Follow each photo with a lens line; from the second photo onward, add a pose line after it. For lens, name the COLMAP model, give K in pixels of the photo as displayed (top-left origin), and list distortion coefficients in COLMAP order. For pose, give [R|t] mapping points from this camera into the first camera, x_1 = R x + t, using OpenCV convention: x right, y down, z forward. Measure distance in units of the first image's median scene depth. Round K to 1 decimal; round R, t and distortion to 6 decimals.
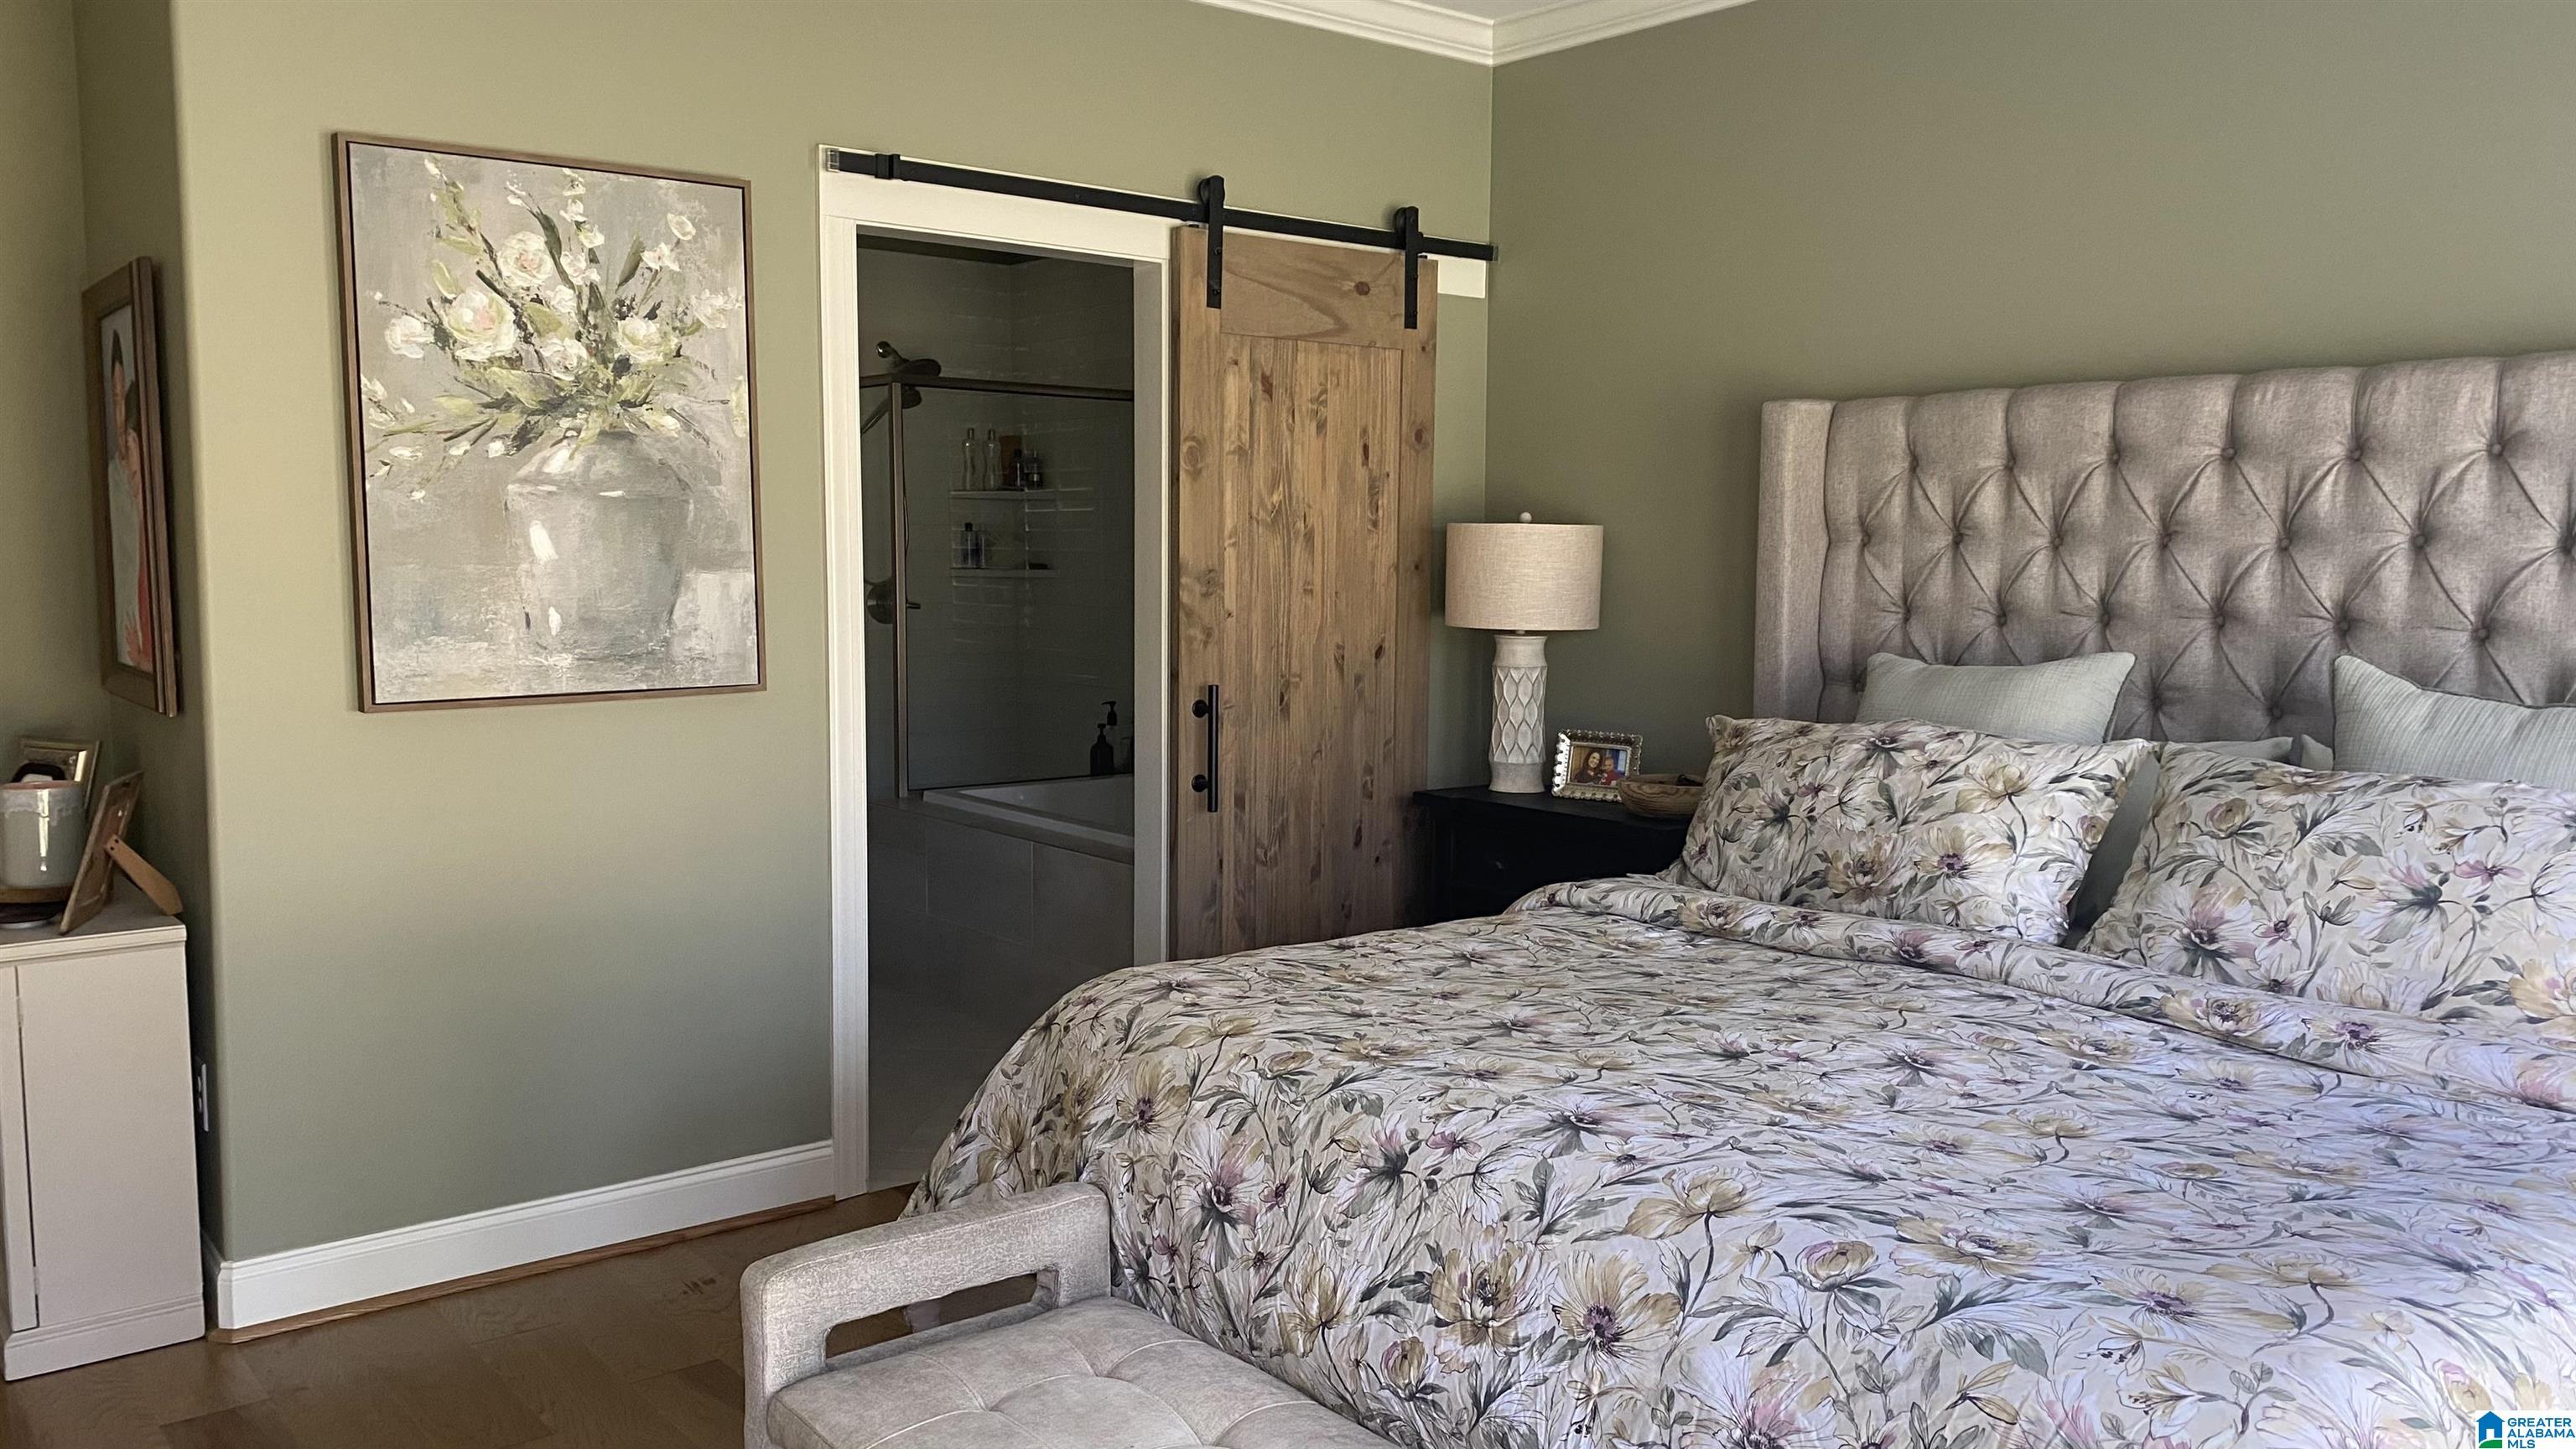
lens RADIAL K [[1920.9, 0, 1237.7], [0, 1920.9, 780.4], [0, 0, 1]] dist [-0.009289, -0.007402]
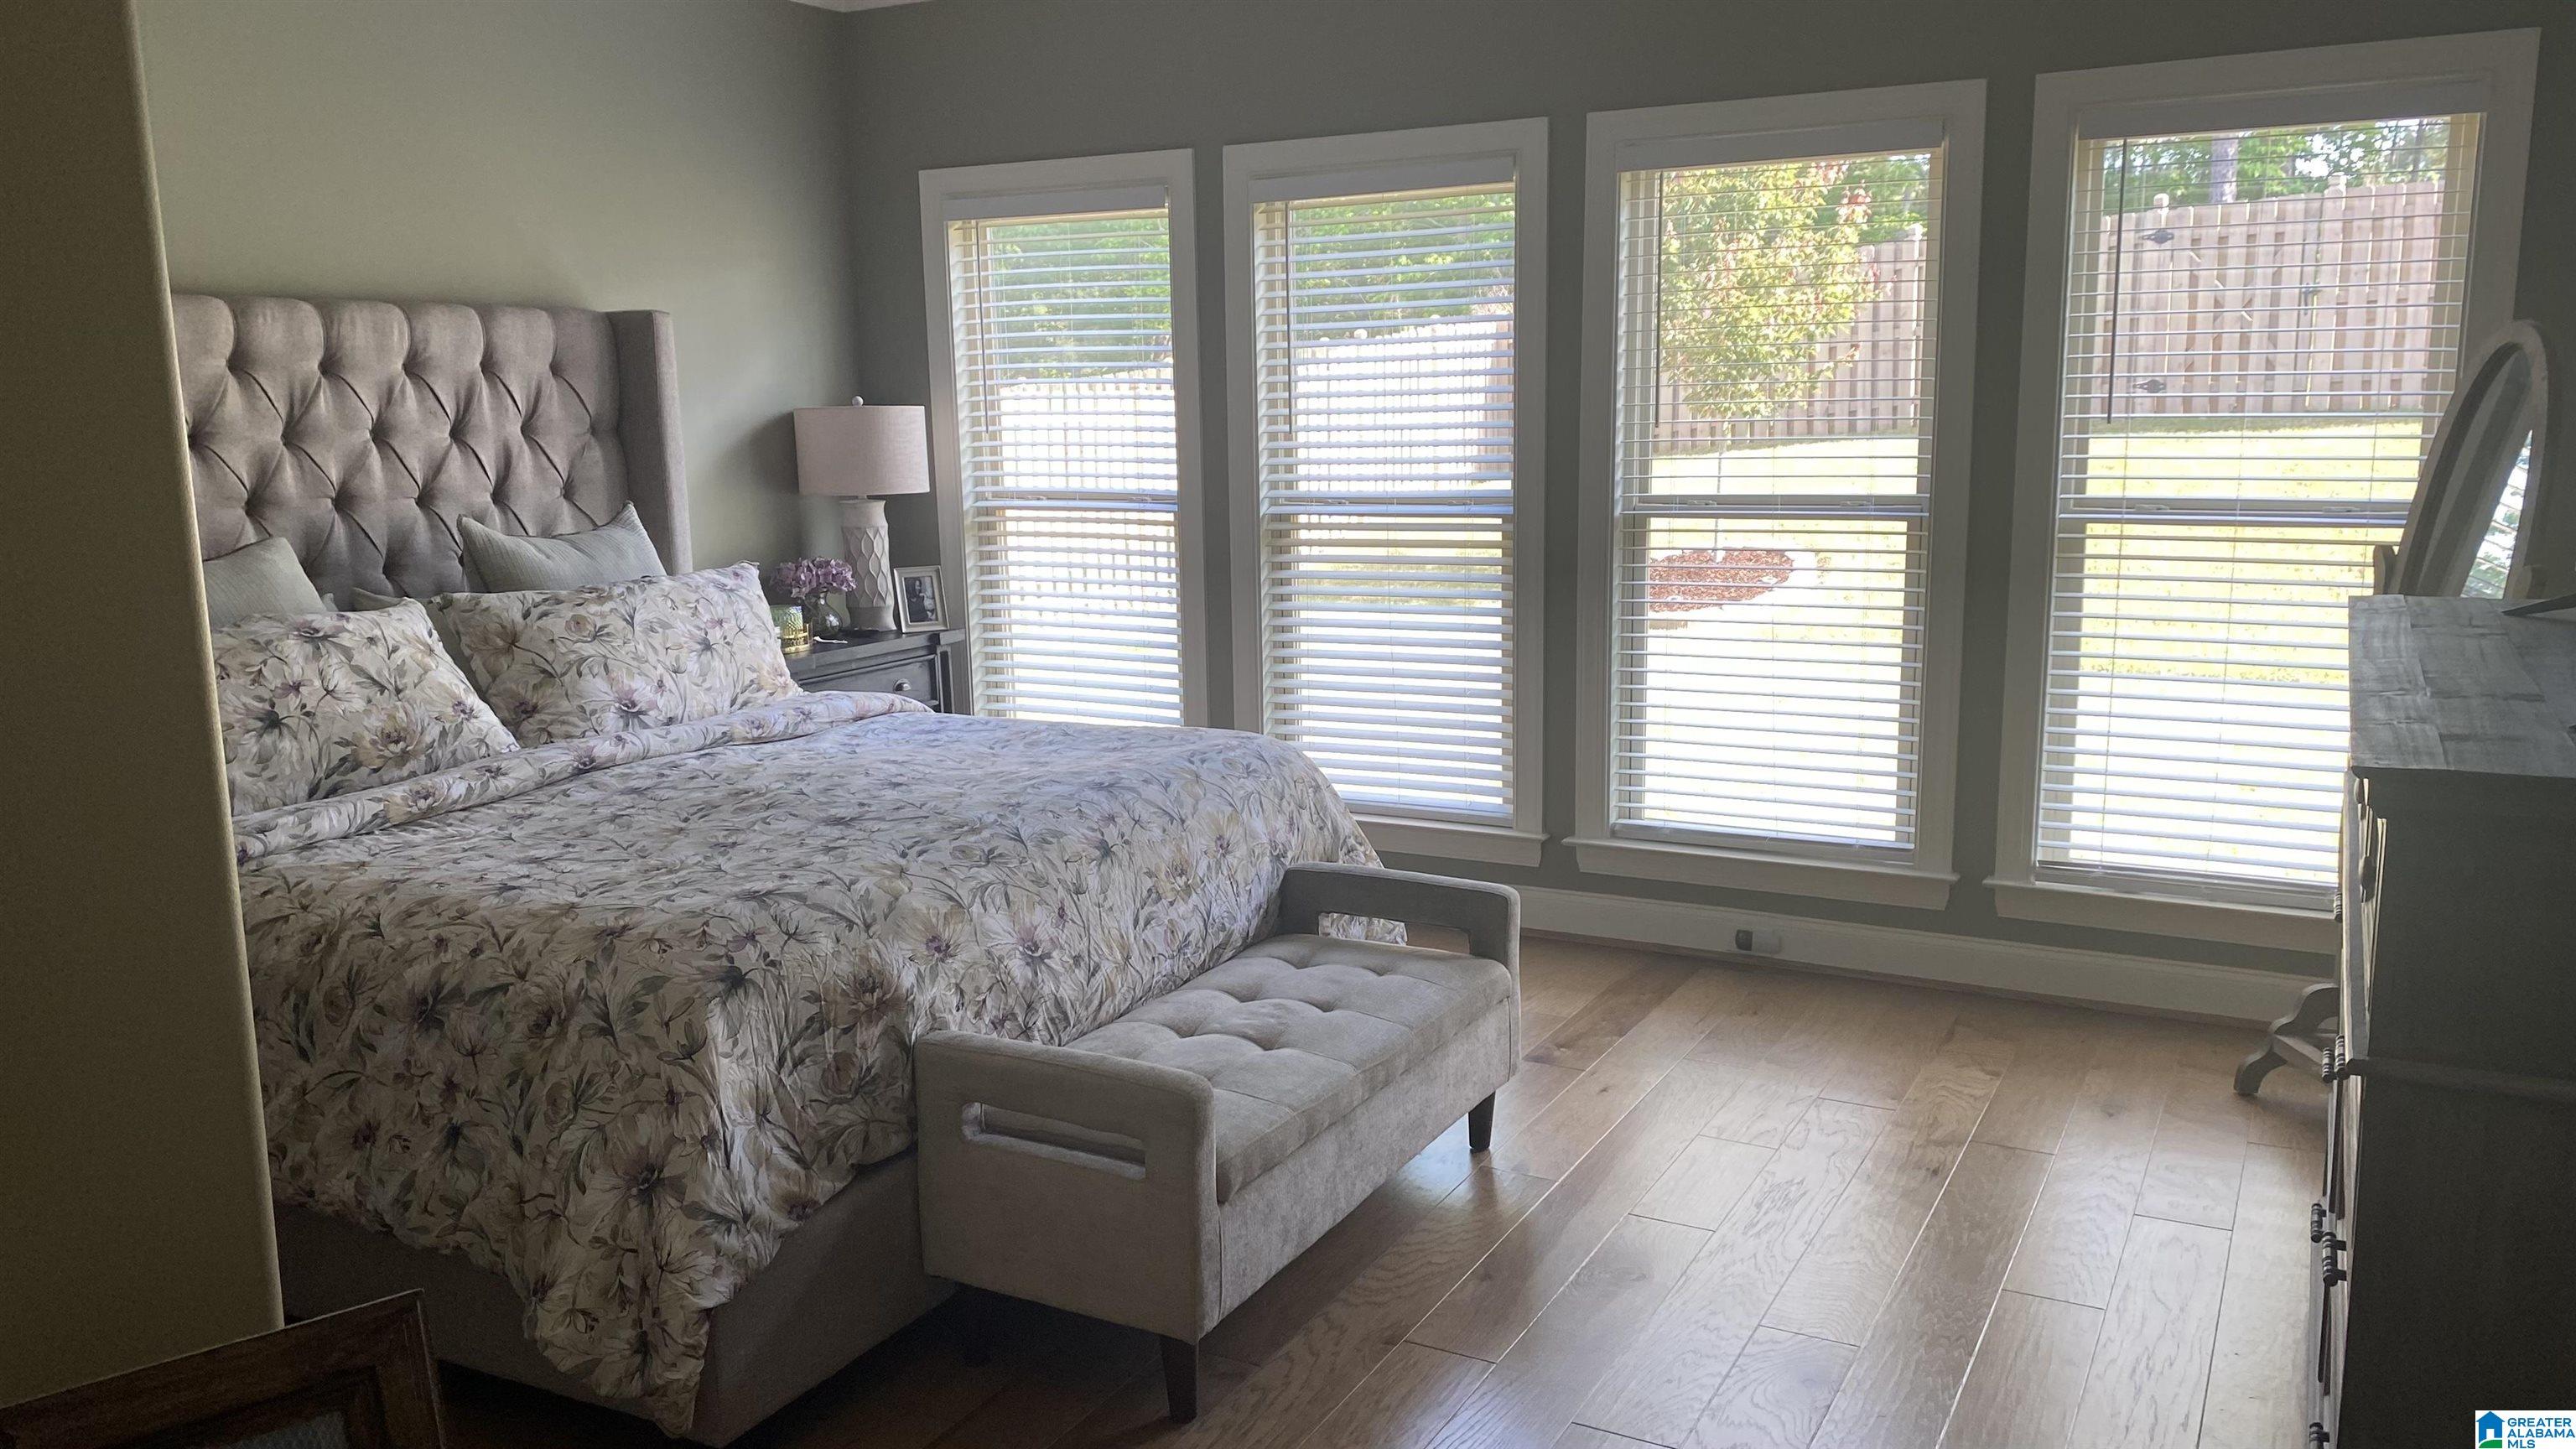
lens RADIAL K [[1959.4, 0, 1288.0], [0, 1959.4, 724.5], [0, 0, 1]] dist [0.029856, -0.006977]
pose [[-0.405224, -0.151549, 0.901569, -0.930628], [0.128419, 0.966951, 0.220260, -0.149757], [-0.905153, 0.205033, -0.372370, 0.962653]]
